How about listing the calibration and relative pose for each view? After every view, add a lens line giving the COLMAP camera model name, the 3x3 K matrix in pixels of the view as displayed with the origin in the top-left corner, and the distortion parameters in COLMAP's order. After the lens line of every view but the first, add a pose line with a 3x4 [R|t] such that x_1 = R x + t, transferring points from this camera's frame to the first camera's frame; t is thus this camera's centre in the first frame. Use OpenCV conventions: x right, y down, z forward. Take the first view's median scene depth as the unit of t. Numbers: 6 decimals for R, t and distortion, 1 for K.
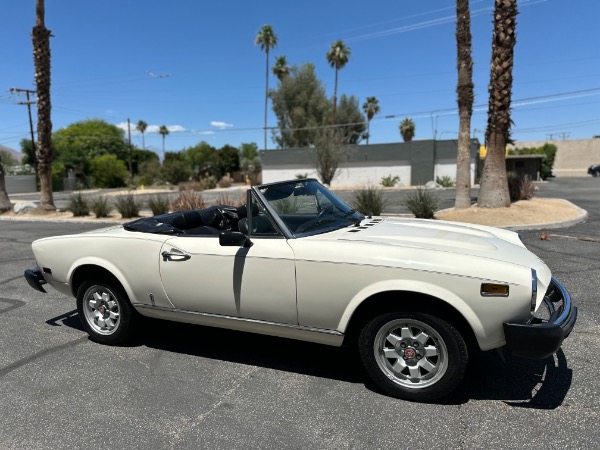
lens RADIAL K [[425.8, 0, 298.7], [0, 425.8, 226.7], [0, 0, 1]] dist [0.008766, -0.020270]
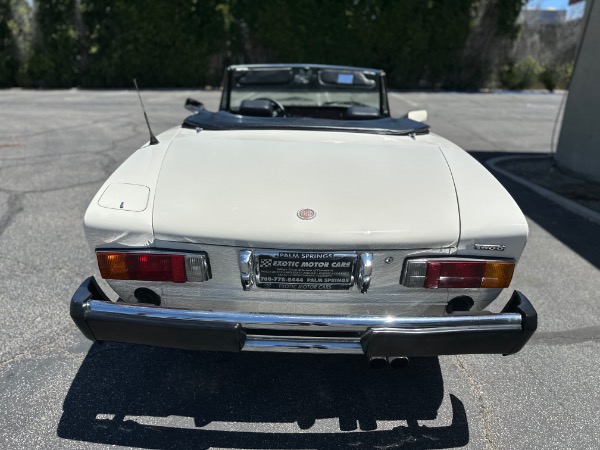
lens RADIAL K [[425.8, 0, 301.4], [0, 425.8, 235.6], [0, 0, 1]] dist [0.008766, -0.020270]
pose [[-0.402599, -0.299844, 0.864875, -0.095049], [0.111296, 0.921785, 0.371382, -0.011884], [-0.908586, 0.245775, -0.337738, 0.143374]]
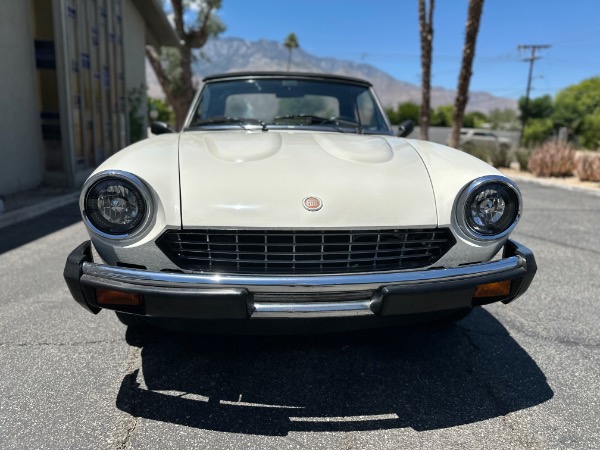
lens RADIAL K [[425.8, 0, 298.5], [0, 425.8, 231.5], [0, 0, 1]] dist [0.008766, -0.020270]
pose [[0.471466, 0.236037, -0.849709, 0.079488], [-0.151070, 0.970890, 0.185877, 0.002118], [0.868848, 0.040731, 0.493400, 0.061617]]
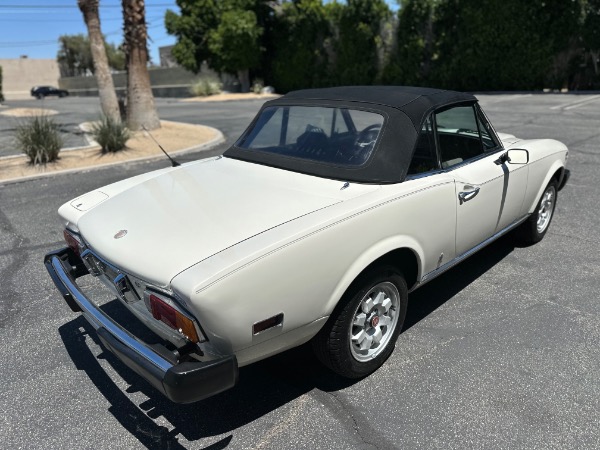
lens RADIAL K [[425.8, 0, 301.8], [0, 425.8, 231.1], [0, 0, 1]] dist [0.008766, -0.020270]
pose [[0.369119, -0.299214, 0.879899, -0.099669], [0.134615, 0.953986, 0.267937, -0.010809], [-0.919581, 0.019547, 0.392413, 0.085021]]
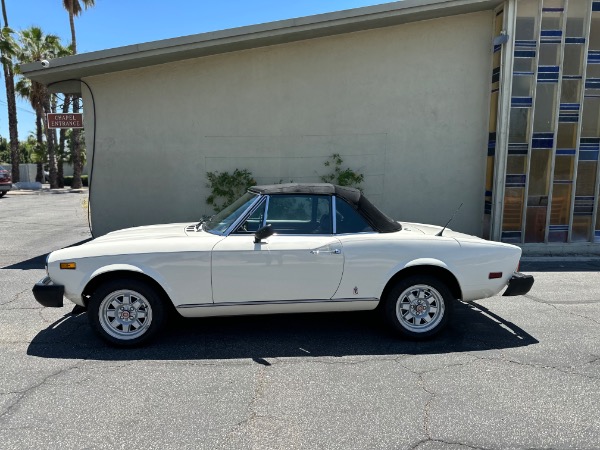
lens RADIAL K [[425.8, 0, 296.3], [0, 425.8, 225.4], [0, 0, 1]] dist [0.008766, -0.020270]
pose [[-0.883014, 0.080571, -0.462379, 0.046720], [-0.031656, 0.972688, 0.229950, -0.029668], [0.468278, 0.217686, -0.856346, 0.212437]]
